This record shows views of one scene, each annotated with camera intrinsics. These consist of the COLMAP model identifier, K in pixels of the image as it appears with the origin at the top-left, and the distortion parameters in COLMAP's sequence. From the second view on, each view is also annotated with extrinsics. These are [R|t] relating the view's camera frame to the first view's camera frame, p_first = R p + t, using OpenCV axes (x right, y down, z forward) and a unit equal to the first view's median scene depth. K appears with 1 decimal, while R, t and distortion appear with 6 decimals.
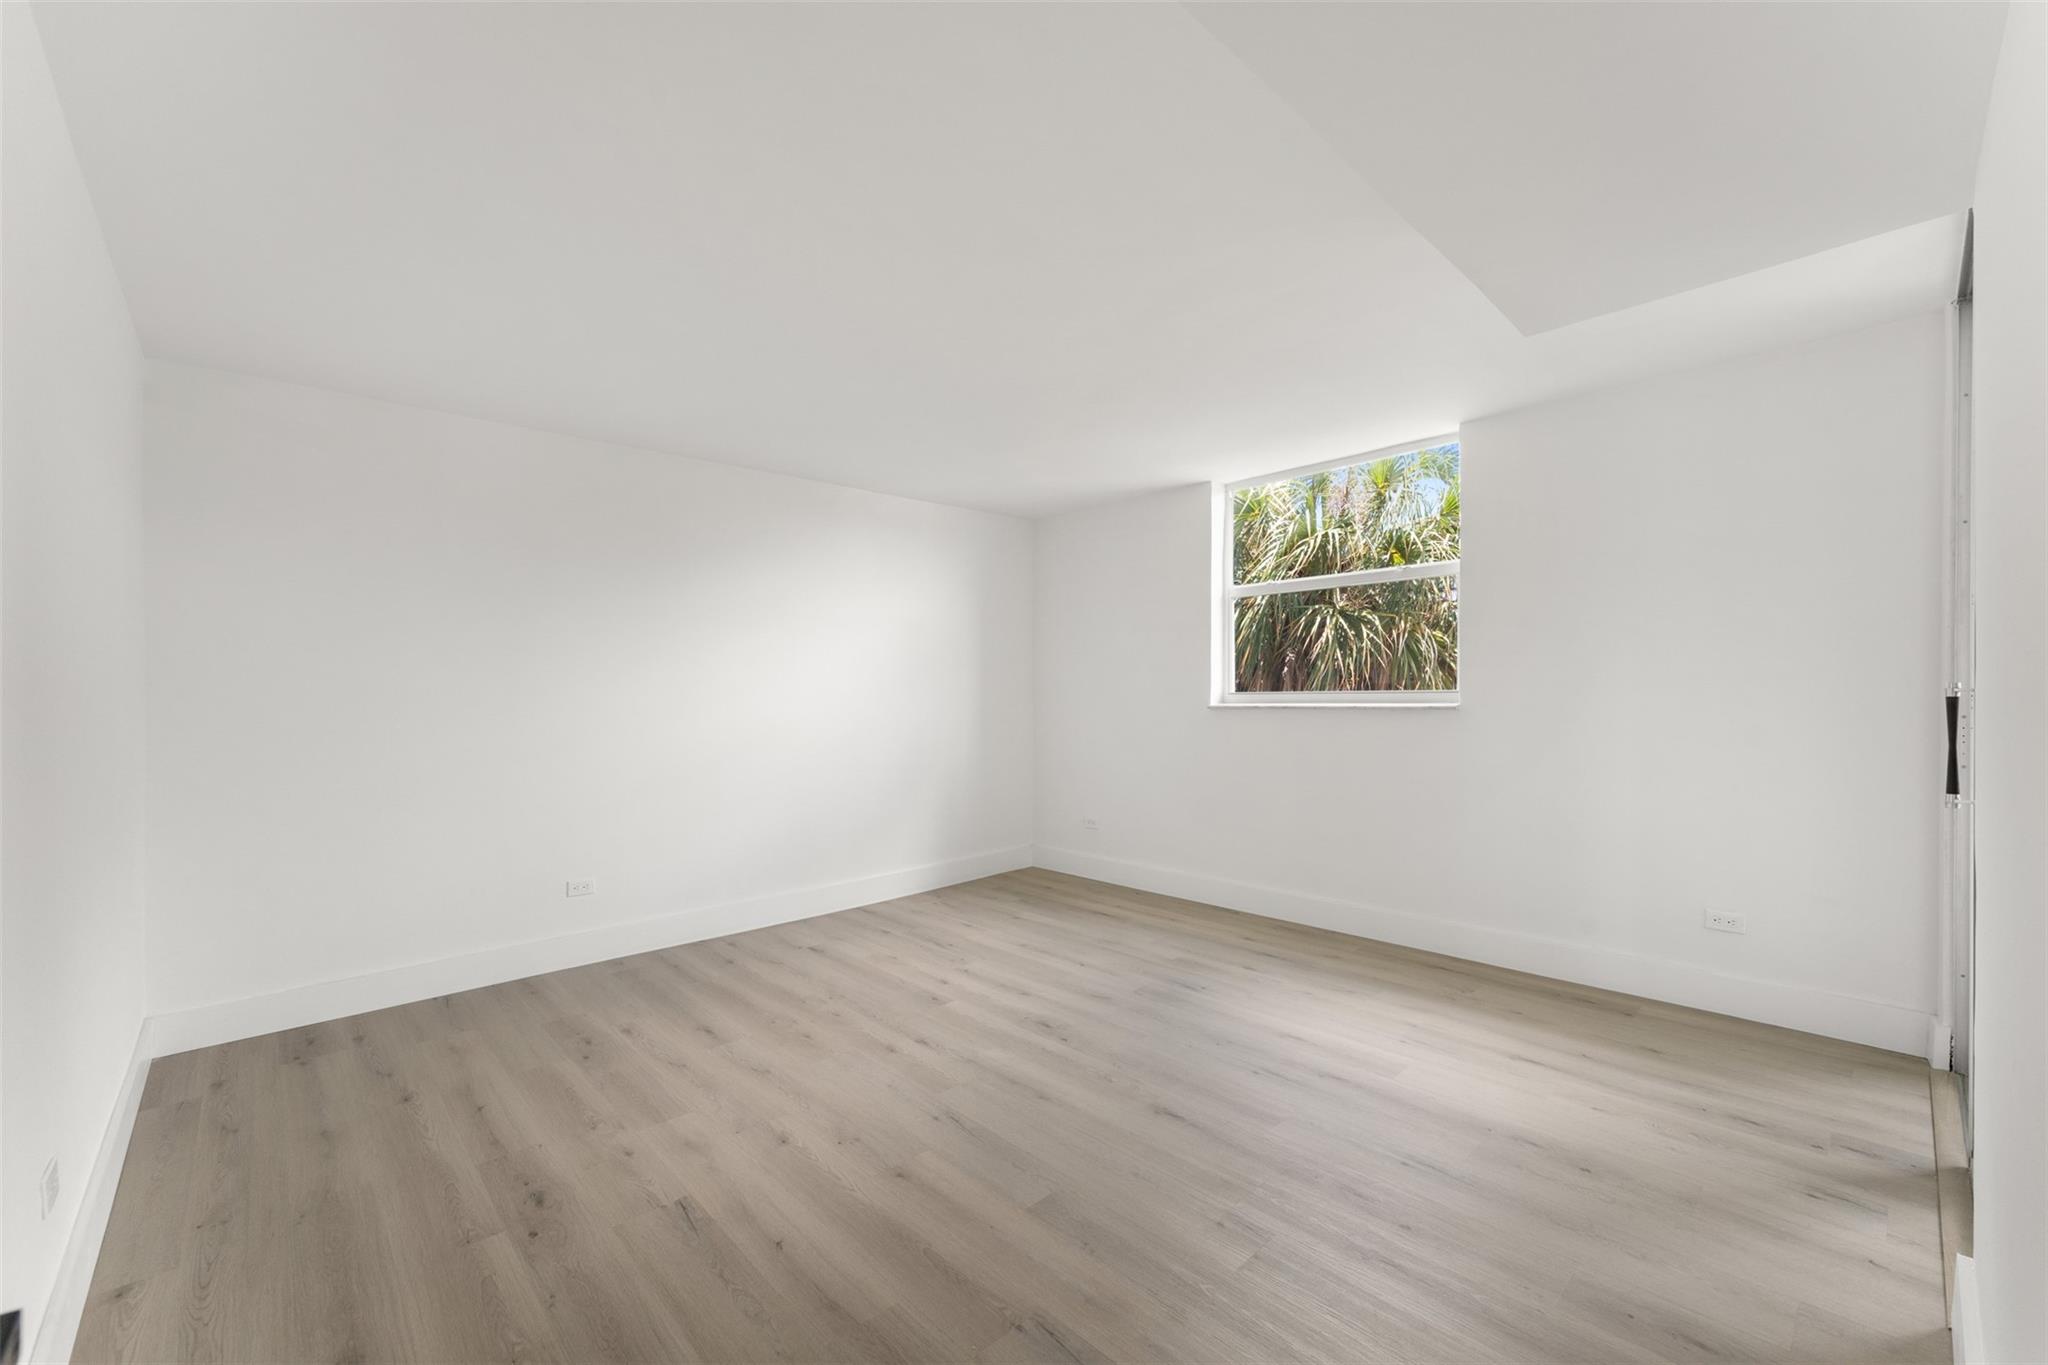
lens RADIAL K [[819.7, 0, 1021.7], [0, 819.7, 676.8], [0, 0, 1]] dist [-0.000729, -0.000318]
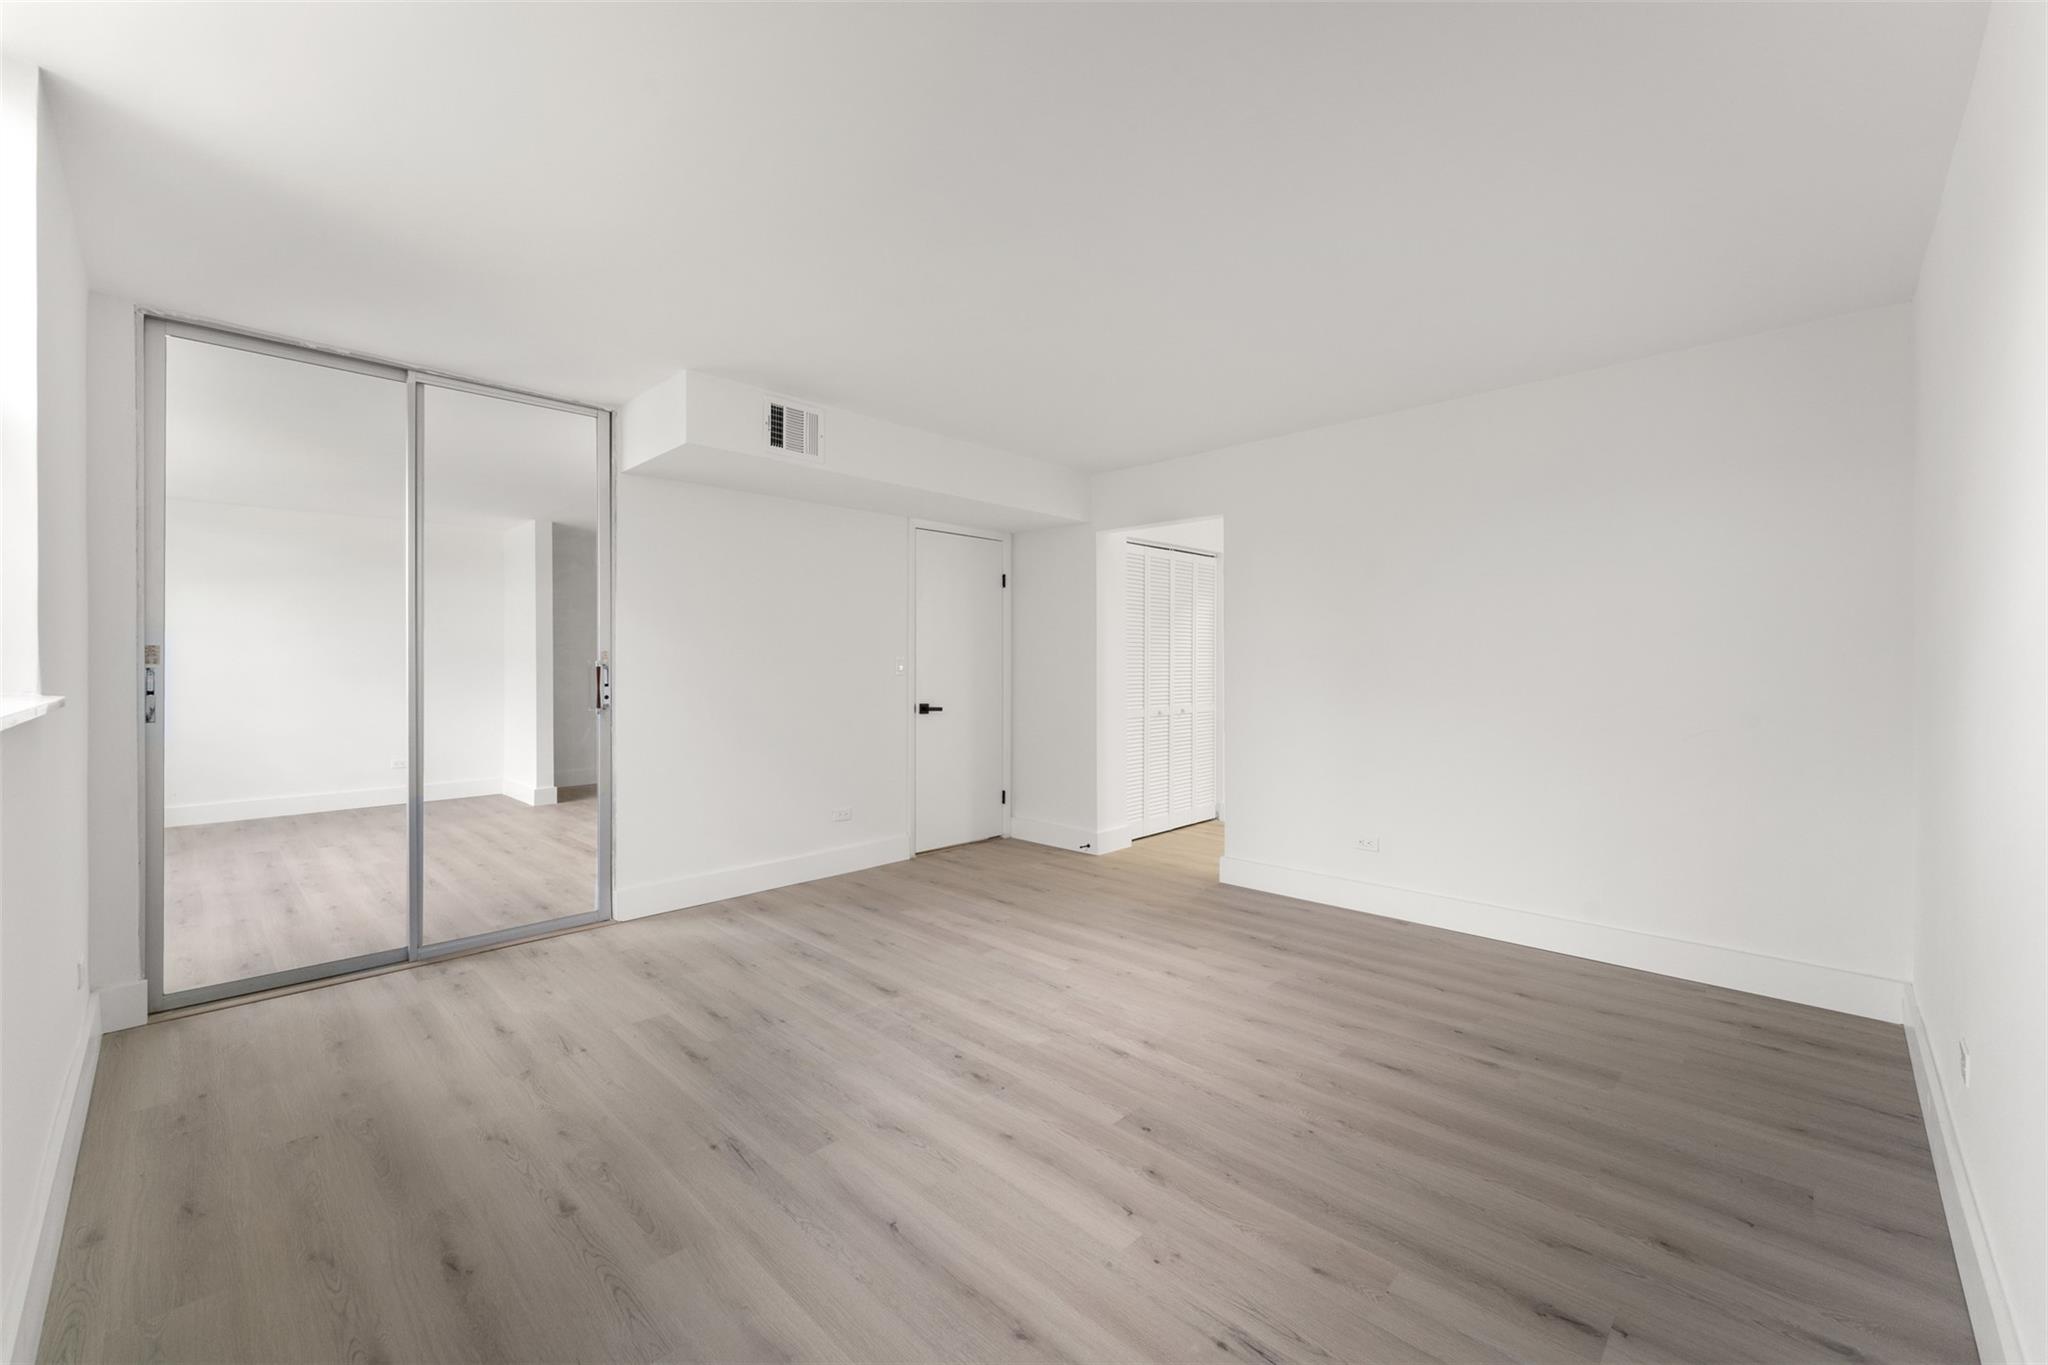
lens RADIAL K [[819.7, 0, 1021.7], [0, 819.7, 676.8], [0, 0, 1]] dist [-0.000729, -0.000318]
pose [[-0.998308, 0.013475, -0.056556, 0.027769], [0.013178, 0.999897, 0.005611, 0.036079], [0.056626, 0.004857, -0.998384, 1.851561]]
